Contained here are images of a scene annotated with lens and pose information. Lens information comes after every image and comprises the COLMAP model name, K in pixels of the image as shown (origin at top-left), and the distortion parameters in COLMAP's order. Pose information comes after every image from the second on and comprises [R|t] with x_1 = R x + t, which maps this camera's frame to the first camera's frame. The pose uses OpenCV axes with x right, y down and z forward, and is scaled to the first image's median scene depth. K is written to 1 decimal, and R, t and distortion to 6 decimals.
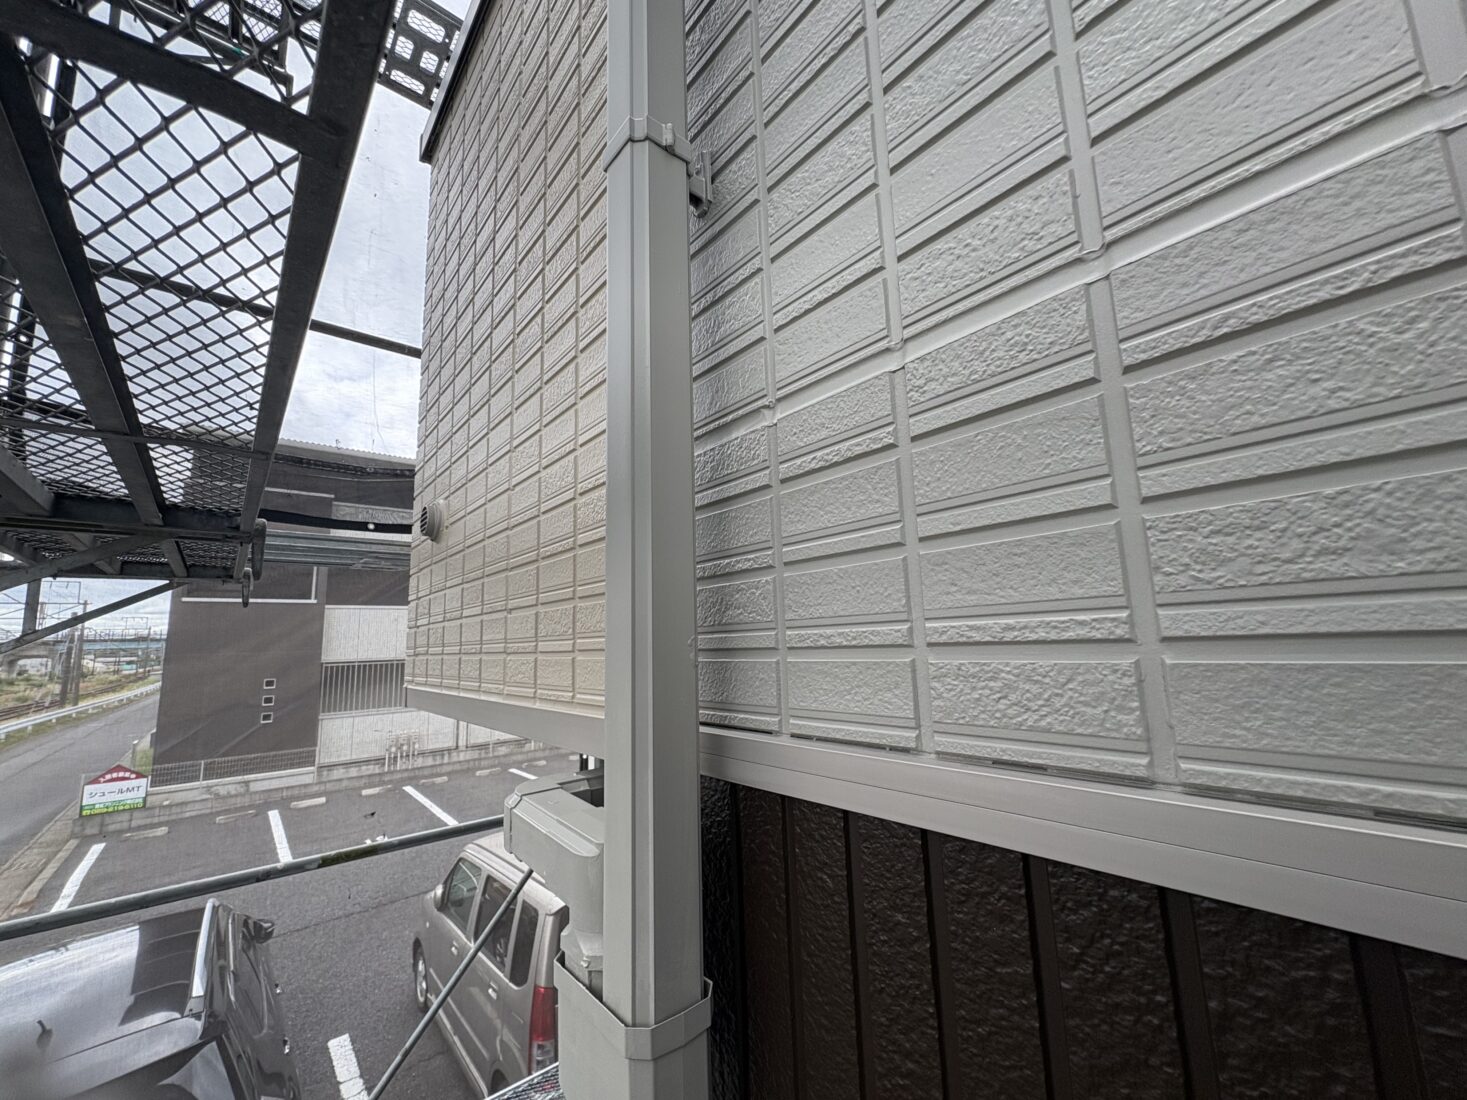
lens RADIAL K [[586.0, 0, 733.5], [0, 586.0, 550.0], [0, 0, 1]] dist [0.001702, -0.000383]
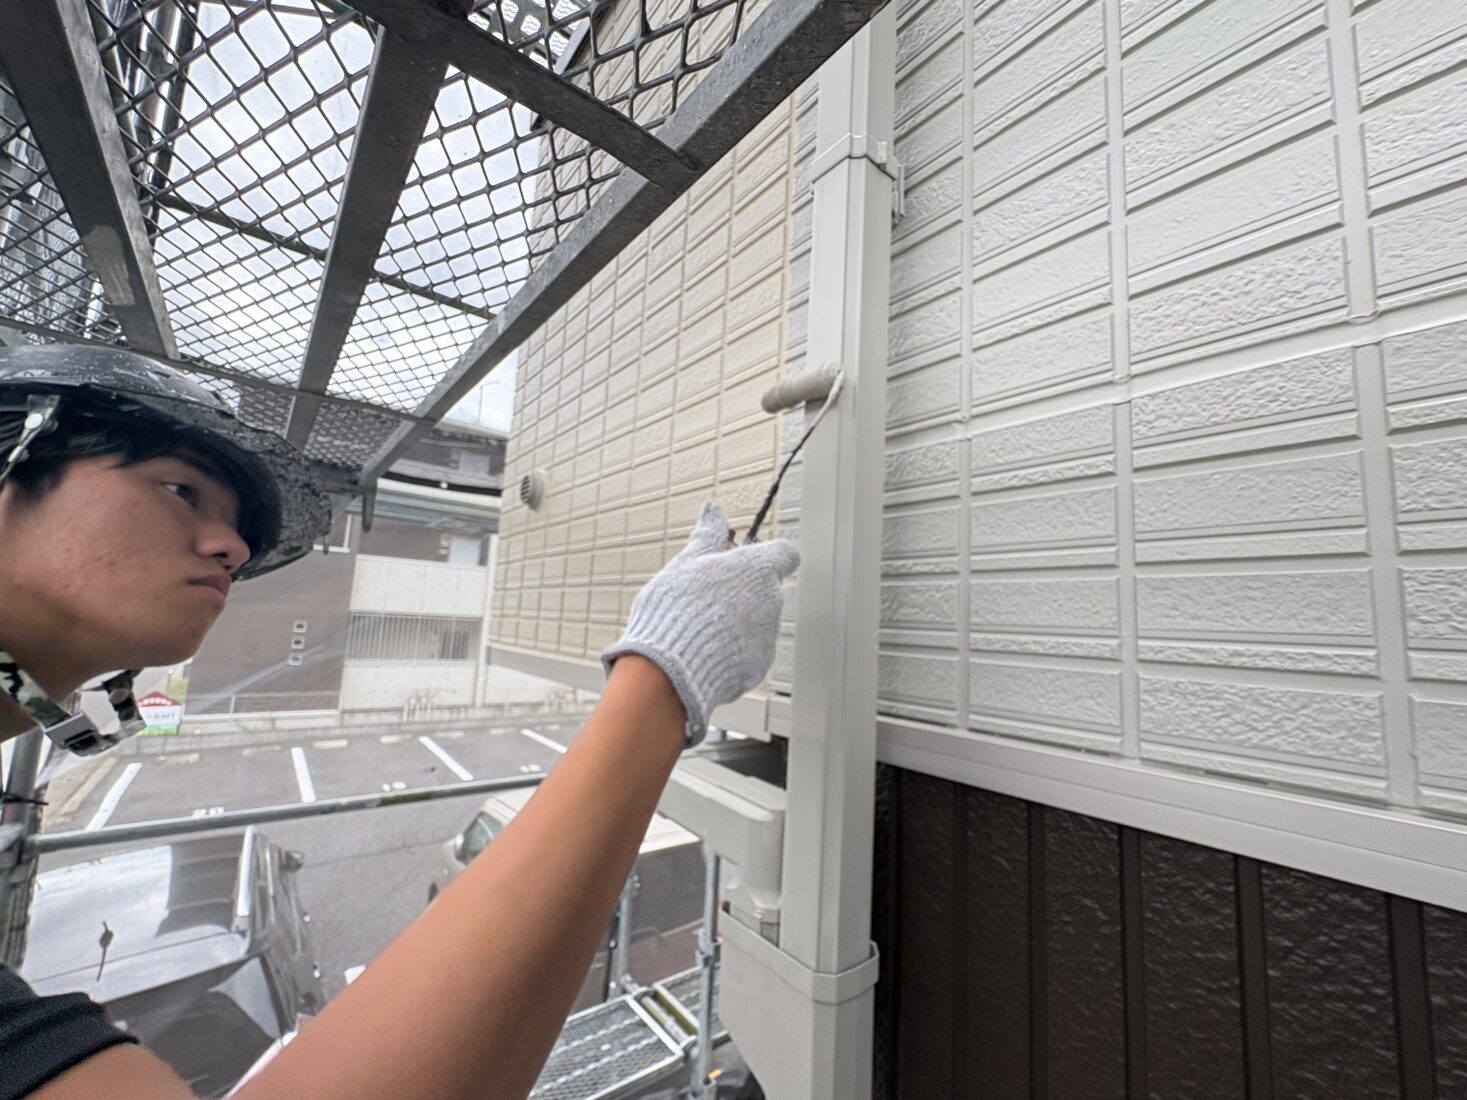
lens RADIAL K [[592.7, 0, 733.5], [0, 592.7, 550.0], [0, 0, 1]] dist [0.000428, 0.000003]
pose [[0.995946, 0.081630, -0.037788, -0.361751], [-0.080432, 0.996240, 0.032186, -0.017276], [0.040273, -0.029016, 0.998767, -0.117303]]
